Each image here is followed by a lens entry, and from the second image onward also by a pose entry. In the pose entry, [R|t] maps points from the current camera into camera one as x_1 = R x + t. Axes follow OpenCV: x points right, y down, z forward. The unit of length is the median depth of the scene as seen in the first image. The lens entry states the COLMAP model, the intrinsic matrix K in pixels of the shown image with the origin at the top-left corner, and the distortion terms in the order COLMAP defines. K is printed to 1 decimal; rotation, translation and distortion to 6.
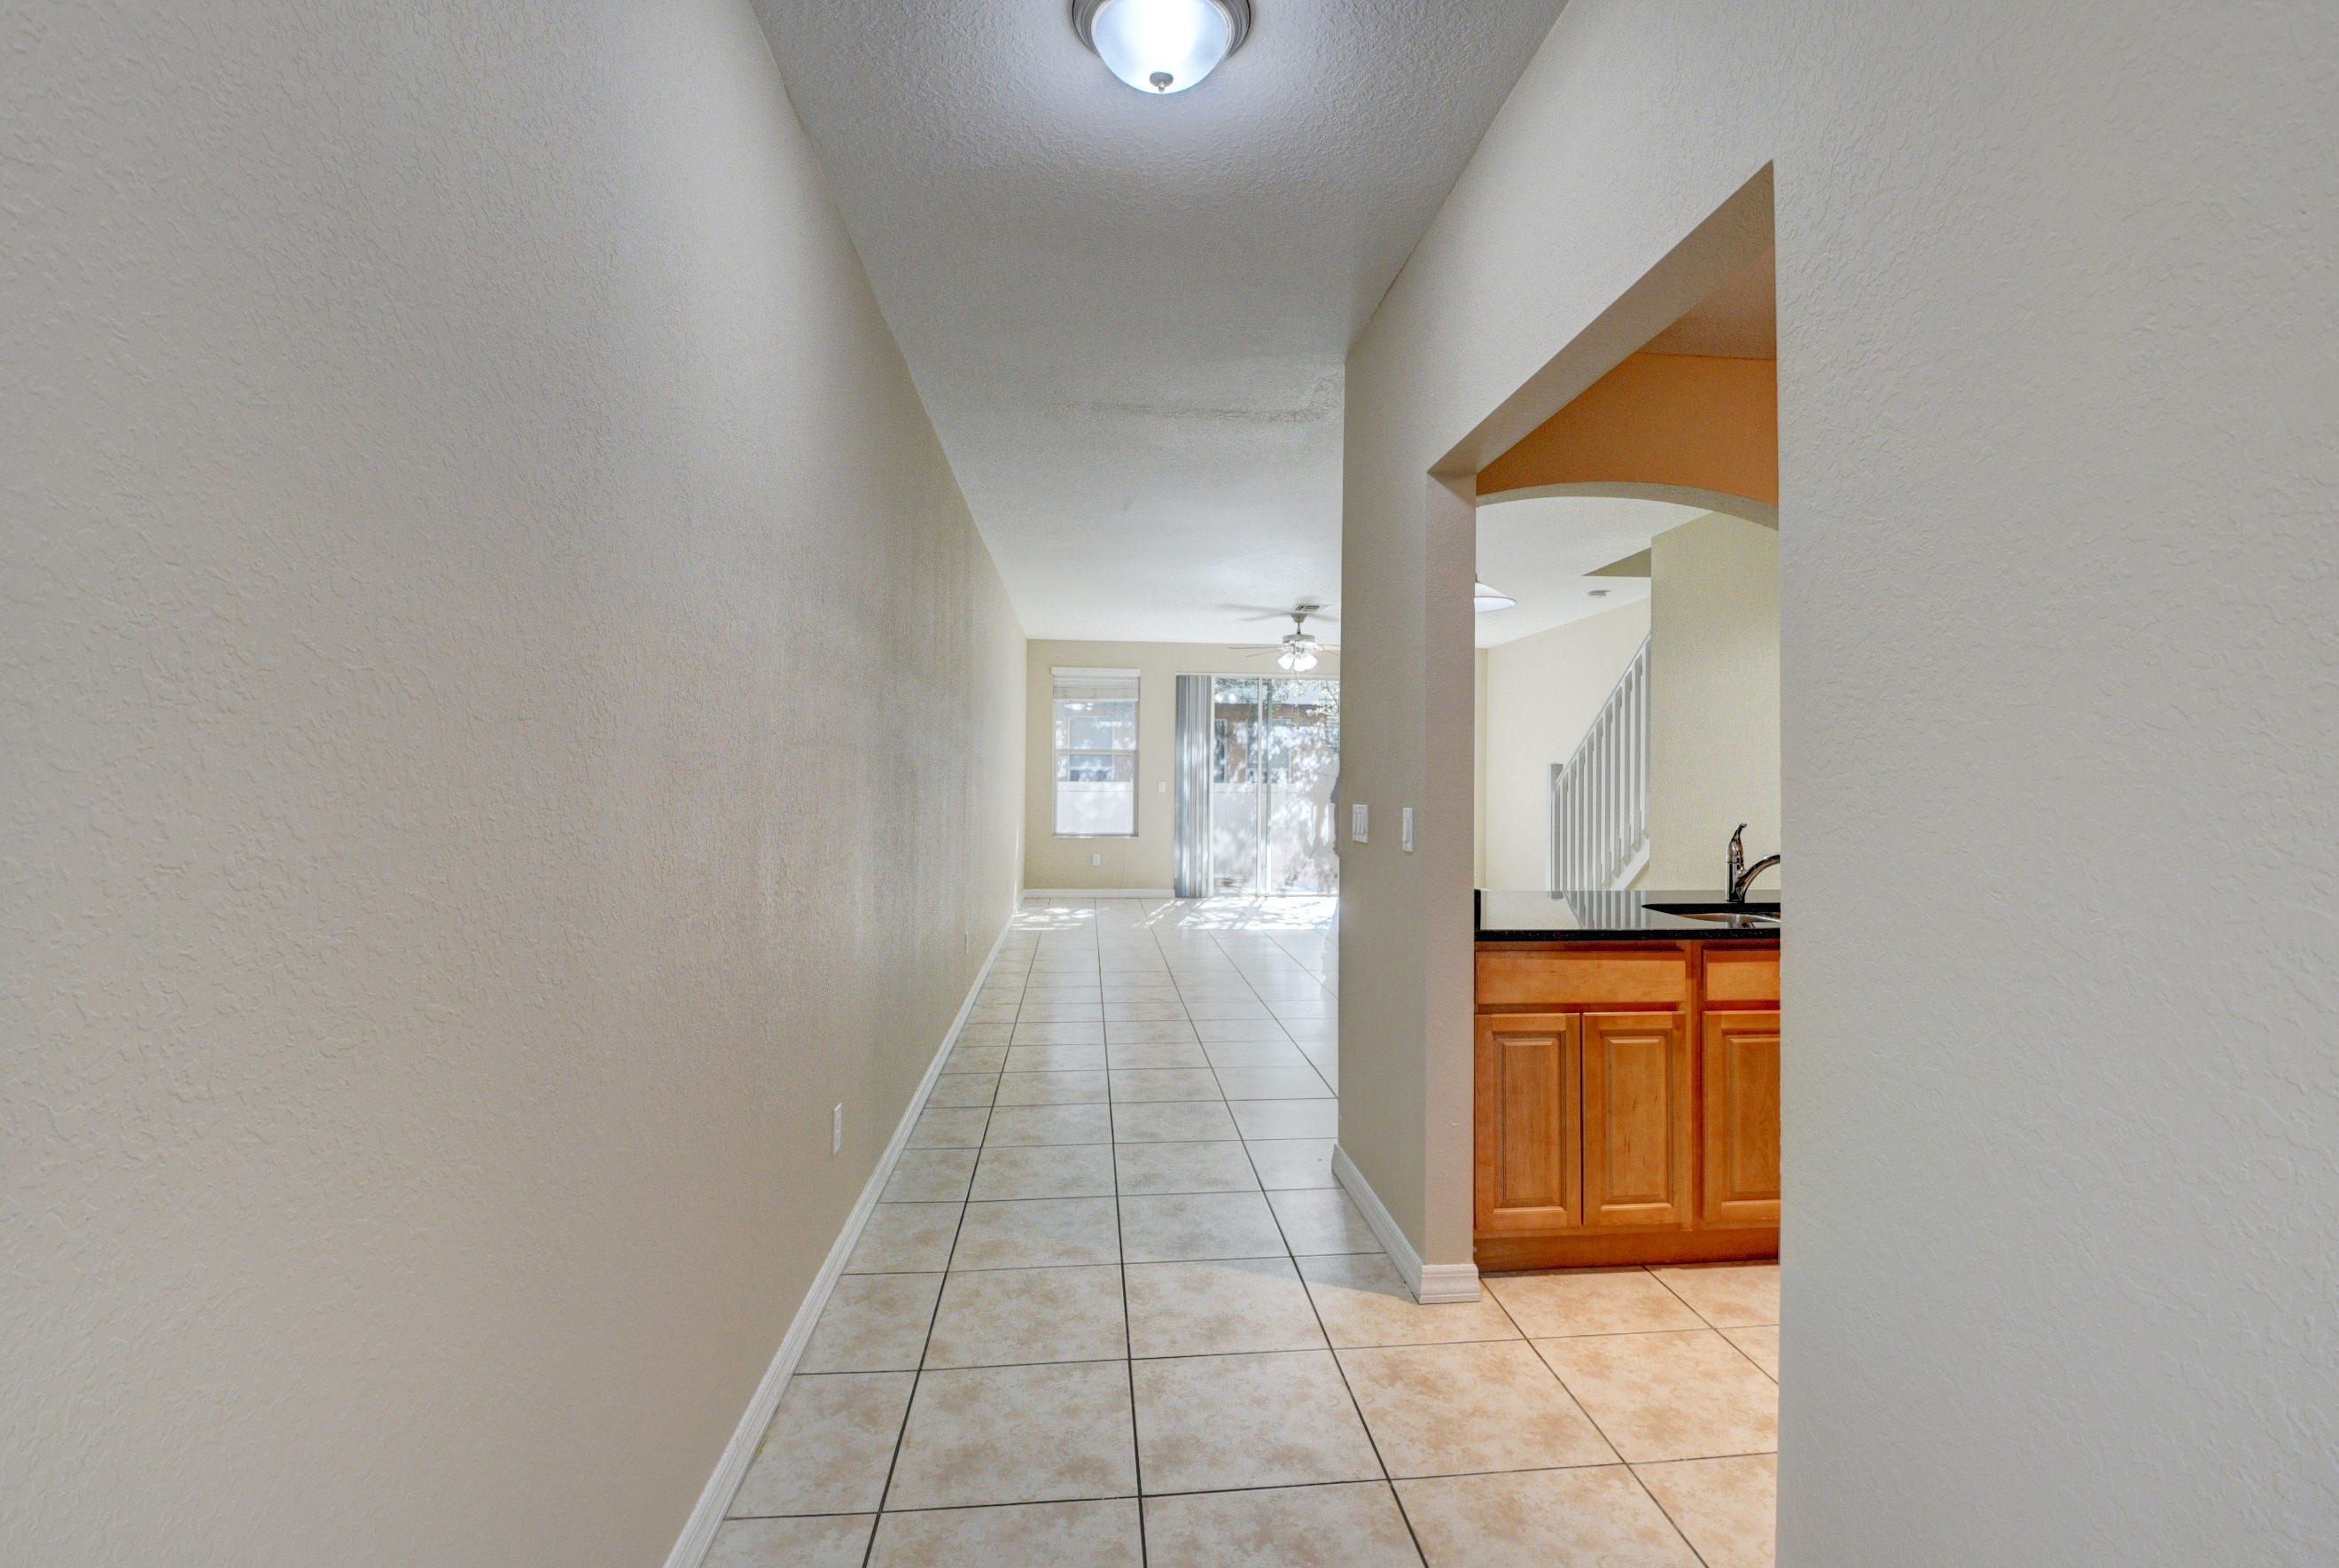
lens RADIAL K [[1017.6, 0, 1169.7], [0, 1017.6, 764.4], [0, 0, 1]] dist [-0.000448, -0.000026]
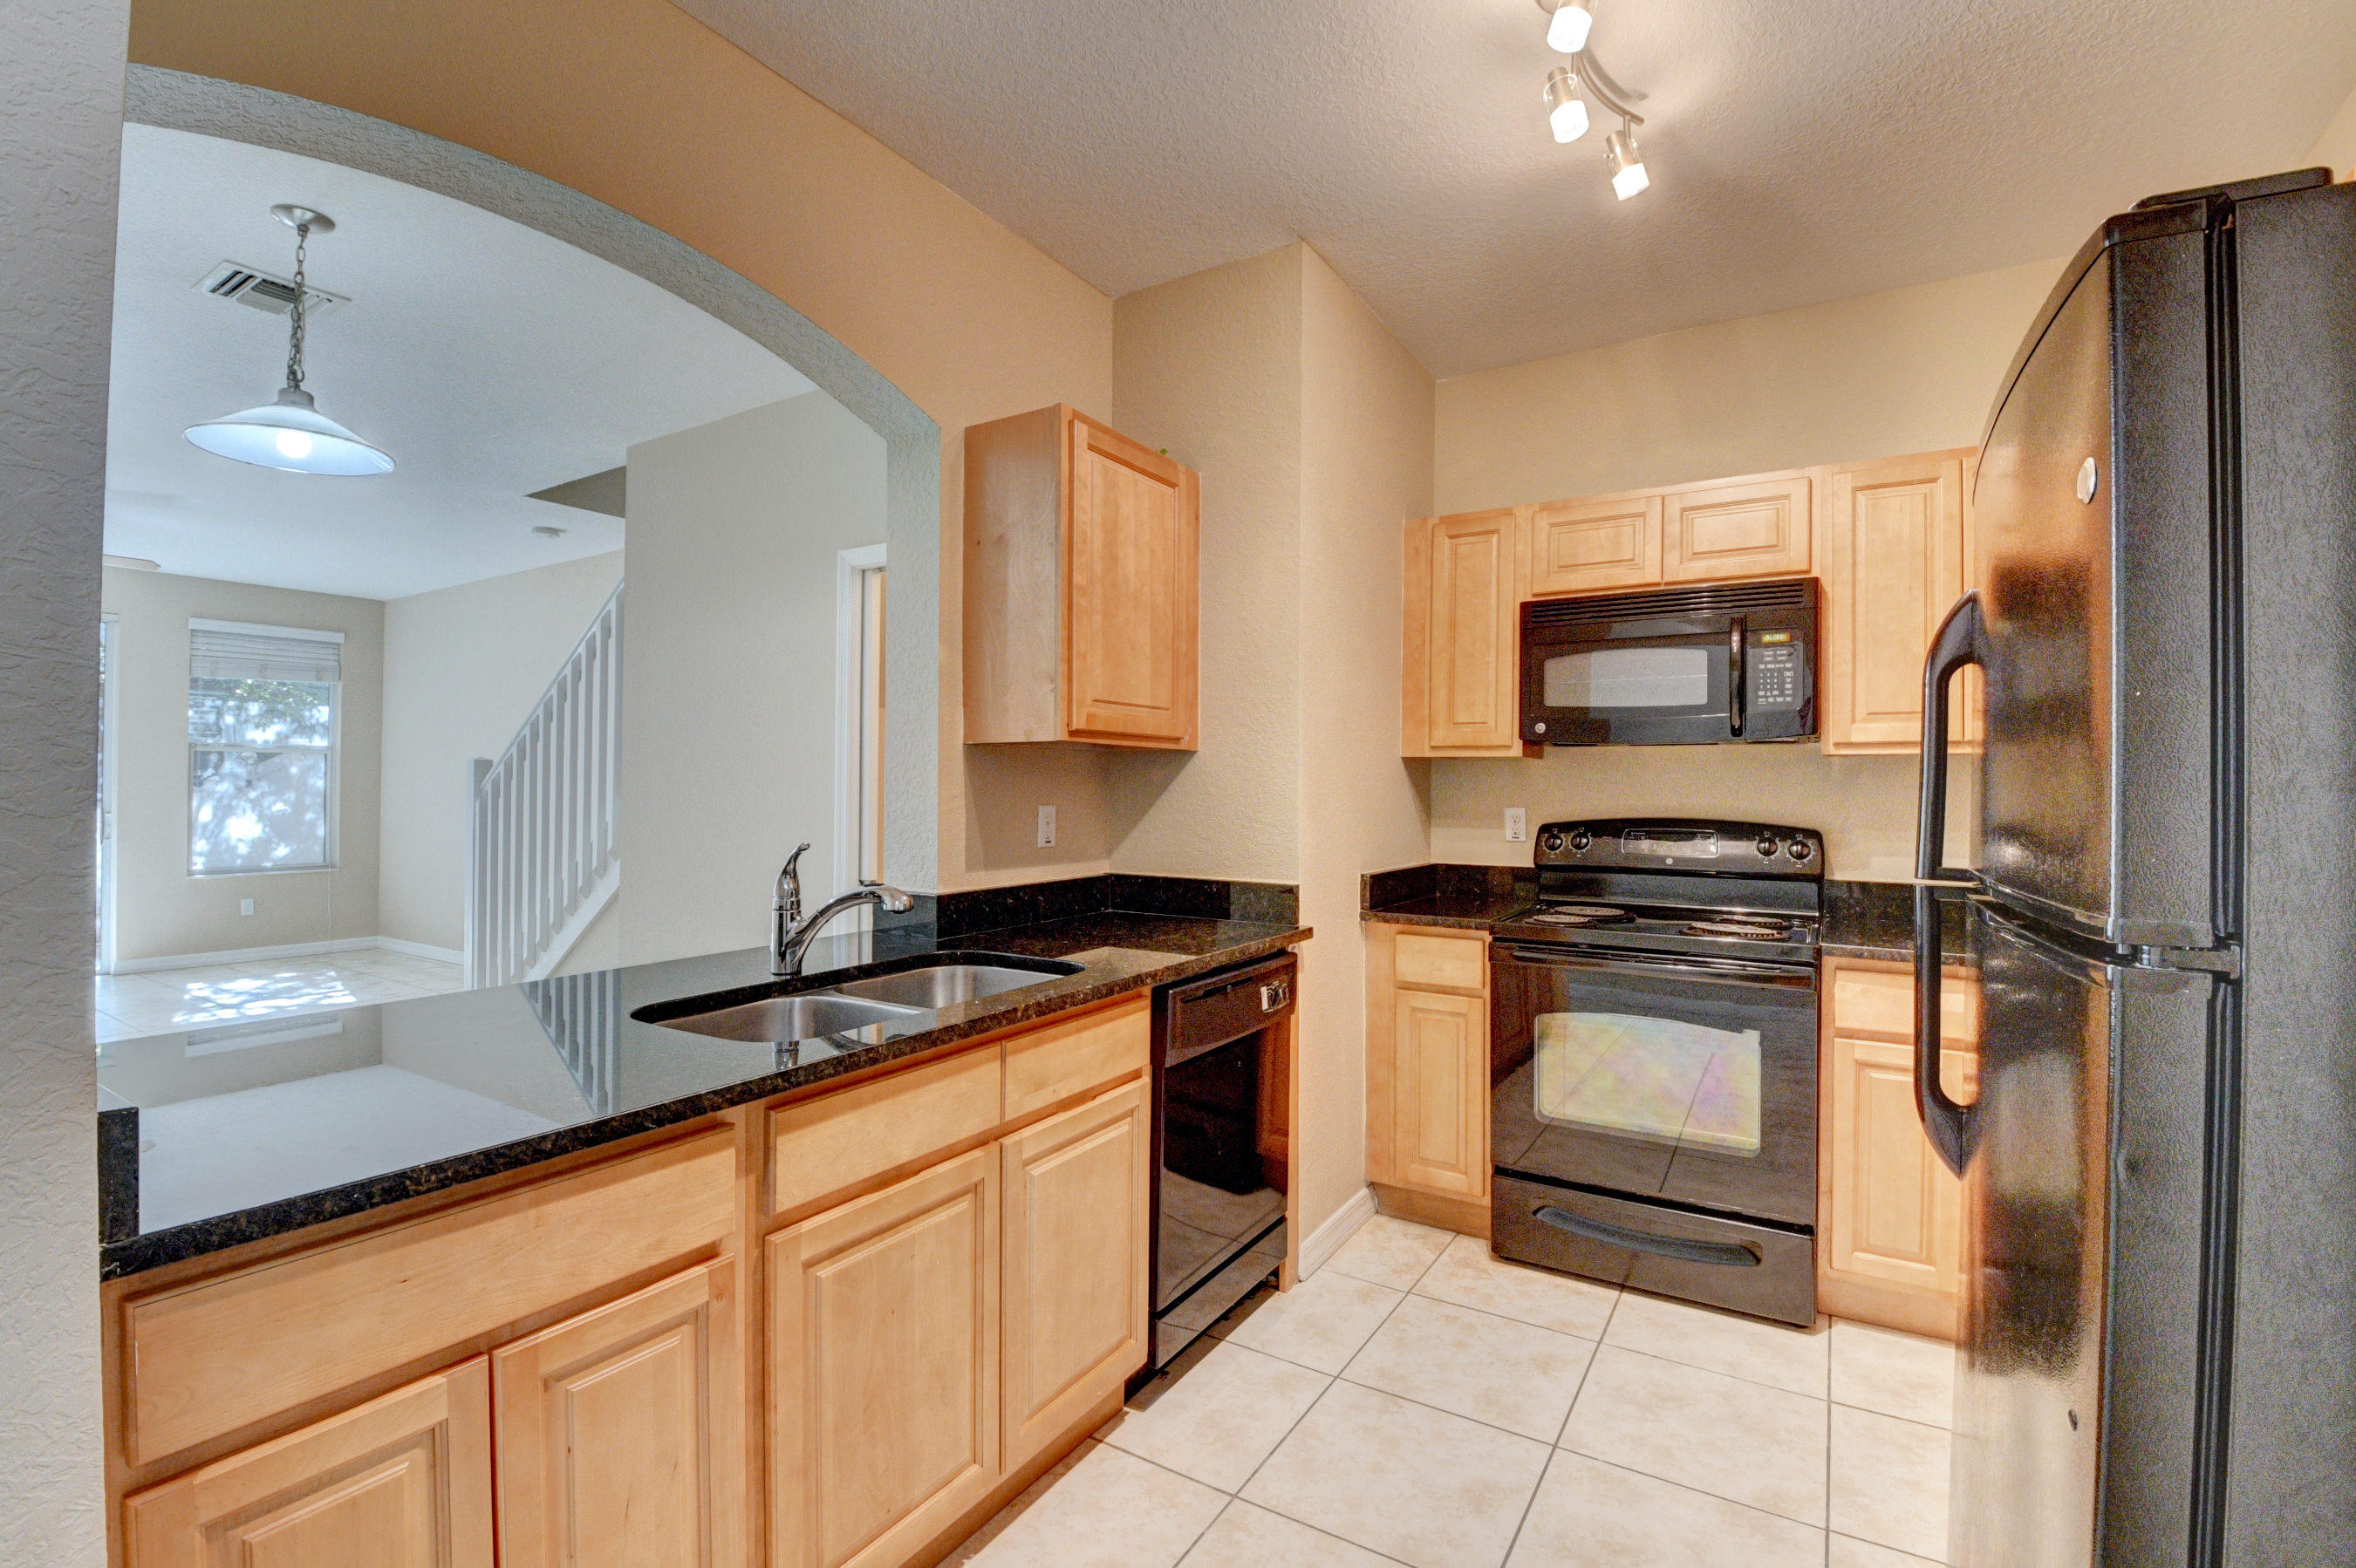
lens RADIAL K [[1057.1, 0, 1178.6], [0, 1057.1, 772.1], [0, 0, 1]] dist [-0.015103, -0.000616]
pose [[0.590585, 0.004918, 0.806960, 0.231734], [-0.005557, 0.999983, -0.002028, 0.019099], [-0.806956, -0.003286, 0.590602, 0.542954]]
